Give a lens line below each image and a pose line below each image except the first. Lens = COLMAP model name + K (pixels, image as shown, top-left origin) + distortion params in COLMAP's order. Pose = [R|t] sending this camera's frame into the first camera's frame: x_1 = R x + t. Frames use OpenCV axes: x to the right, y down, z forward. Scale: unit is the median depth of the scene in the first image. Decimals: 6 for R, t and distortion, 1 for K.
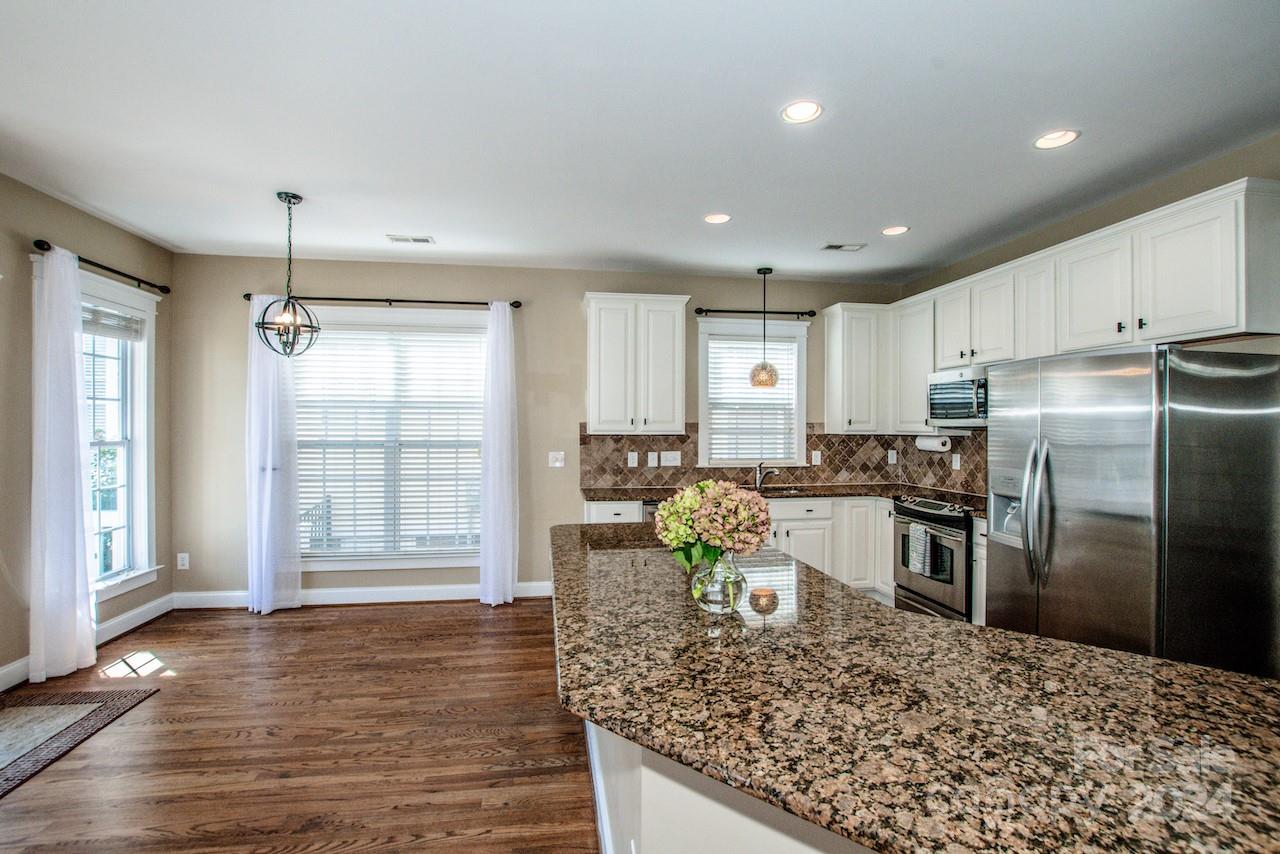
lens RADIAL K [[578.6, 0, 645.6], [0, 578.6, 429.1], [0, 0, 1]] dist [-0.039859, 0.007191]
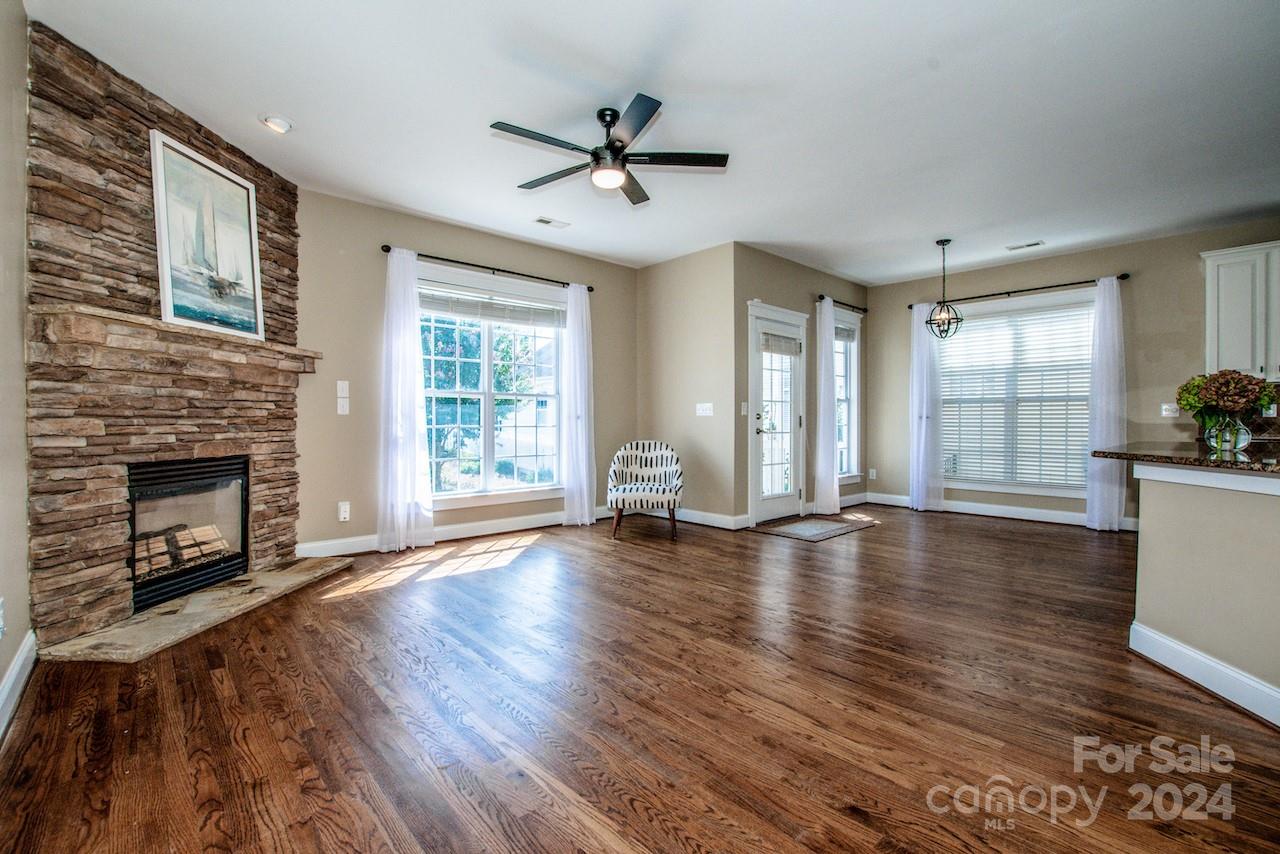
lens RADIAL K [[578.6, 0, 645.6], [0, 578.6, 429.1], [0, 0, 1]] dist [-0.039859, 0.007191]
pose [[0.557310, 0.005312, -0.830287, 0.210742], [-0.000810, 0.999983, 0.005855, 0.098390], [0.830304, -0.002591, 0.557305, -0.504209]]
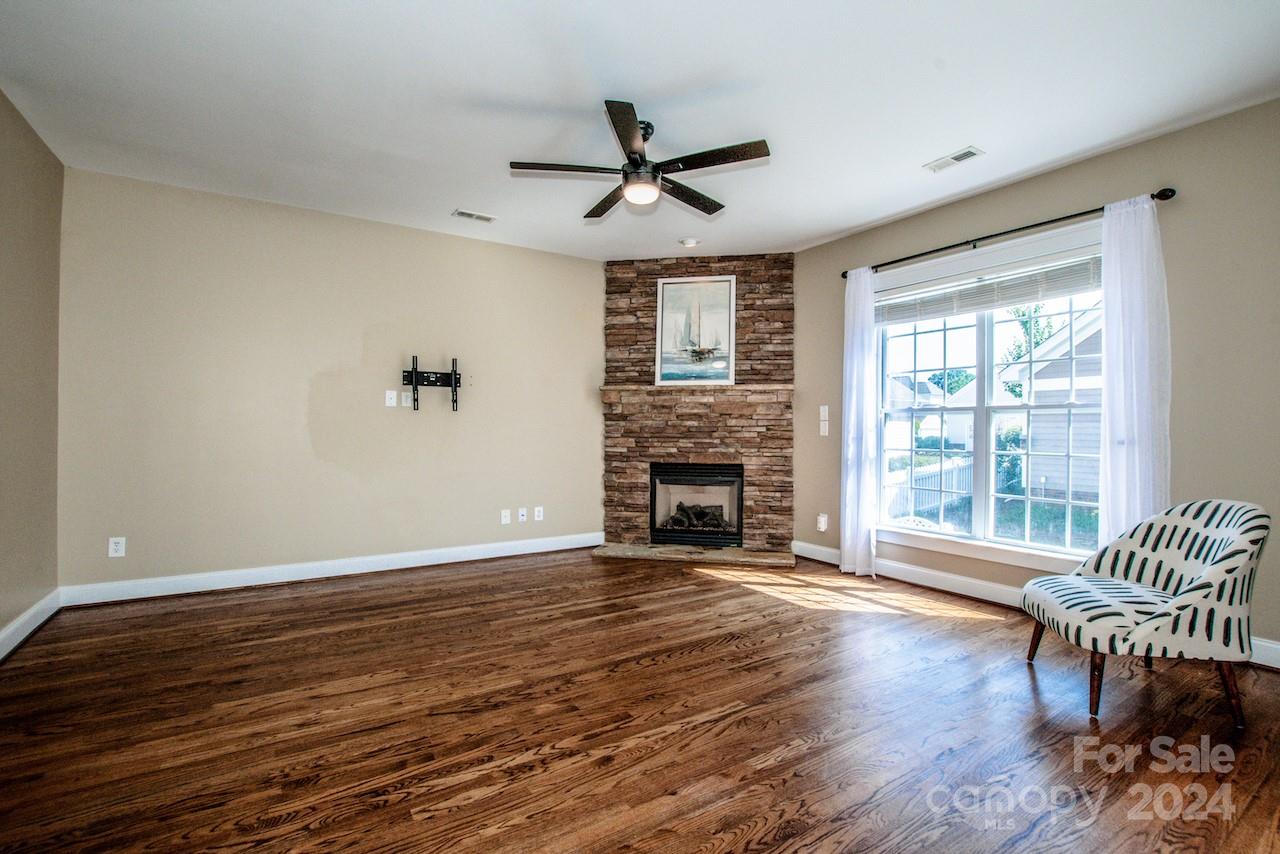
lens RADIAL K [[590.6, 0, 683.6], [0, 590.6, 430.7], [0, 0, 1]] dist [-0.037404, 0.000404]
pose [[-0.903612, -0.010476, -0.428225, -0.205319], [-0.012983, 0.999911, 0.002933, 0.066963], [0.428156, 0.008209, -0.903668, 0.629653]]
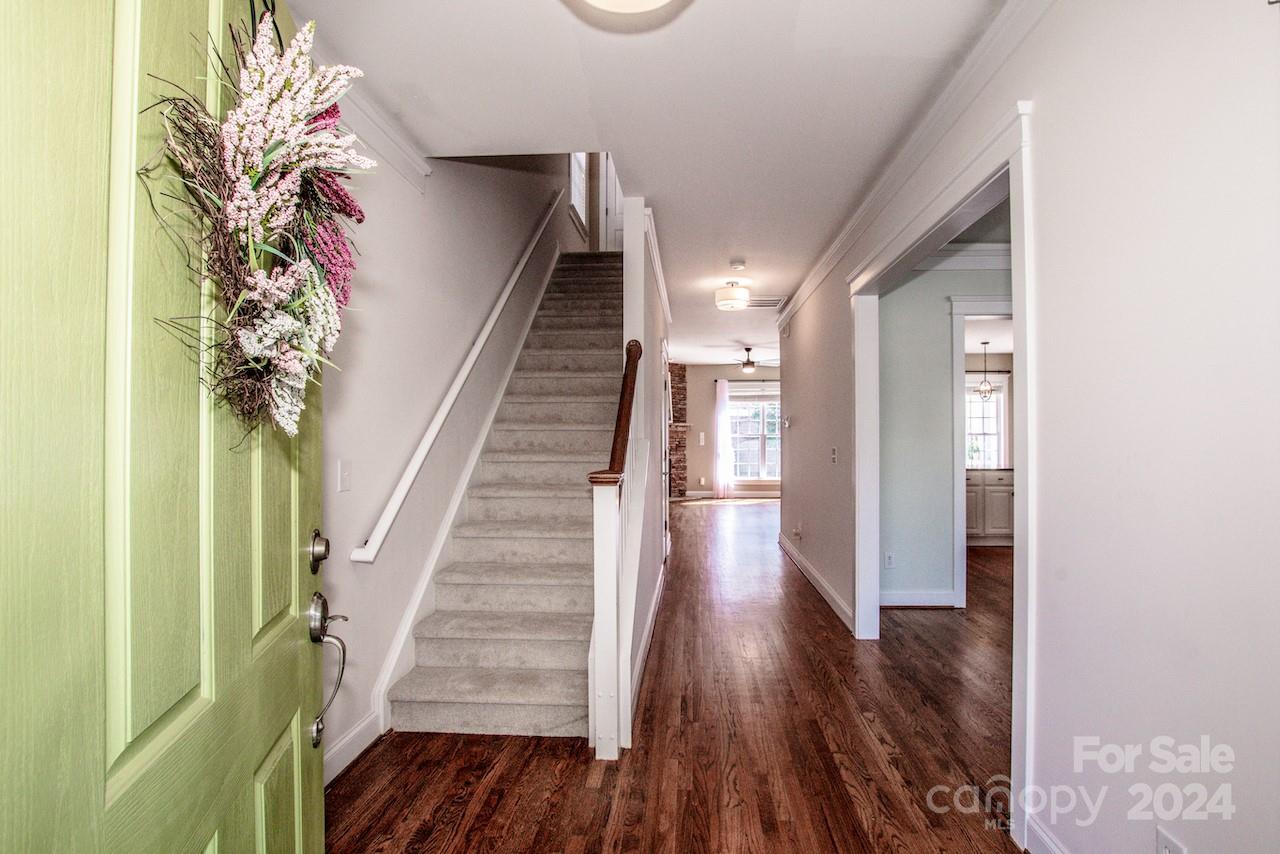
lens RADIAL K [[578.6, 0, 645.6], [0, 578.6, 429.1], [0, 0, 1]] dist [-0.039859, 0.007191]
pose [[-0.234956, -0.012136, -0.971930, 1.922457], [-0.000872, 0.999924, -0.012275, 0.032867], [0.972006, -0.002037, -0.234949, 0.036634]]
